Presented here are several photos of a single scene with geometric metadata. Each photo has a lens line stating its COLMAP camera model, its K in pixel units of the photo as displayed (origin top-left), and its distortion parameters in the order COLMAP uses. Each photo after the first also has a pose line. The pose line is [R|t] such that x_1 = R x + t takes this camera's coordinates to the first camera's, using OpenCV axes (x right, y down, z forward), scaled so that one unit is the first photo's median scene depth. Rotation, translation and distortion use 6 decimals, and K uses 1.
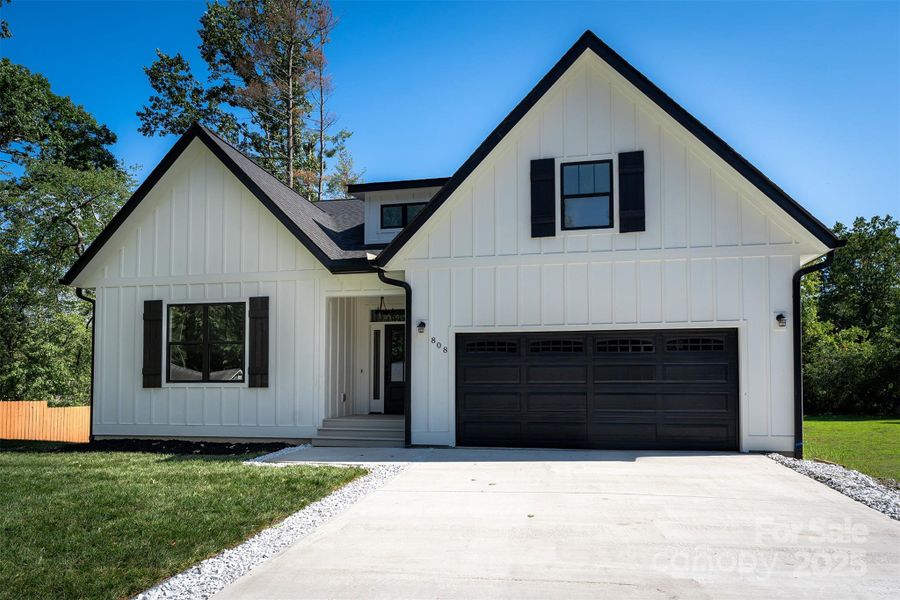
lens RADIAL K [[628.5, 0, 447.5], [0, 628.5, 368.6], [0, 0, 1]] dist [-0.006146, 0.002148]
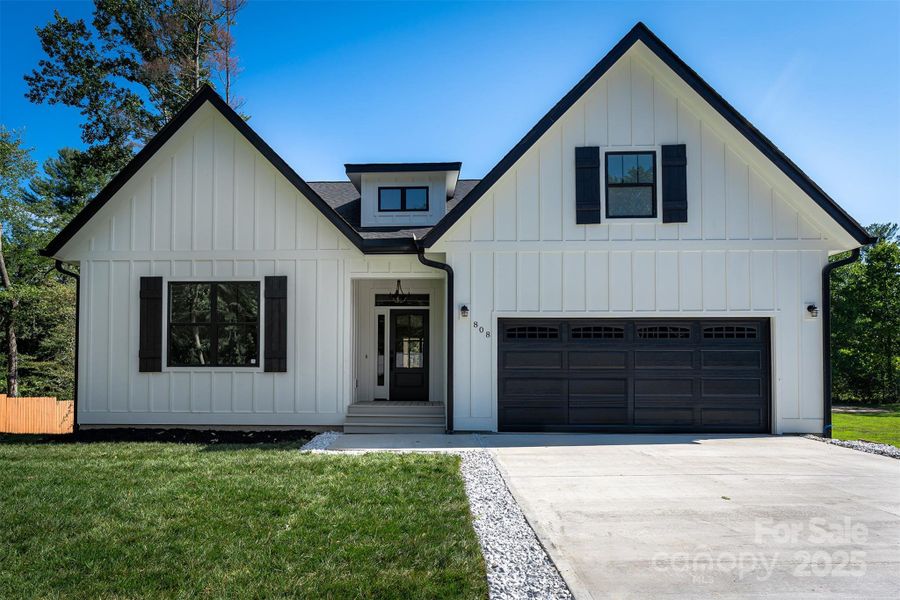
lens RADIAL K [[609.2, 0, 405.9], [0, 609.2, 364.2], [0, 0, 1]] dist [-0.001513, -0.001353]
pose [[0.987530, 0.007301, 0.157262, -0.280551], [-0.008181, 0.999954, 0.004951, 0.013221], [-0.157219, -0.006176, 0.987544, 0.074321]]
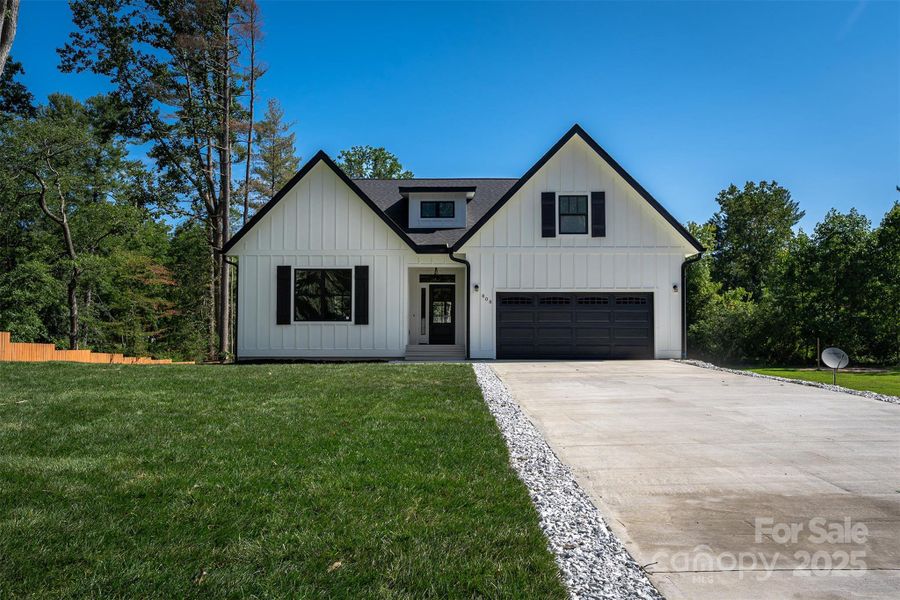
lens RADIAL K [[767.8, 0, 448.9], [0, 767.8, 324.5], [0, 0, 1]] dist [0.004757, 0.009081]
pose [[0.980860, 0.008890, 0.194509, -0.509763], [-0.008164, 0.999956, -0.004536, 0.040824], [-0.194541, 0.002861, 0.980890, -0.988509]]
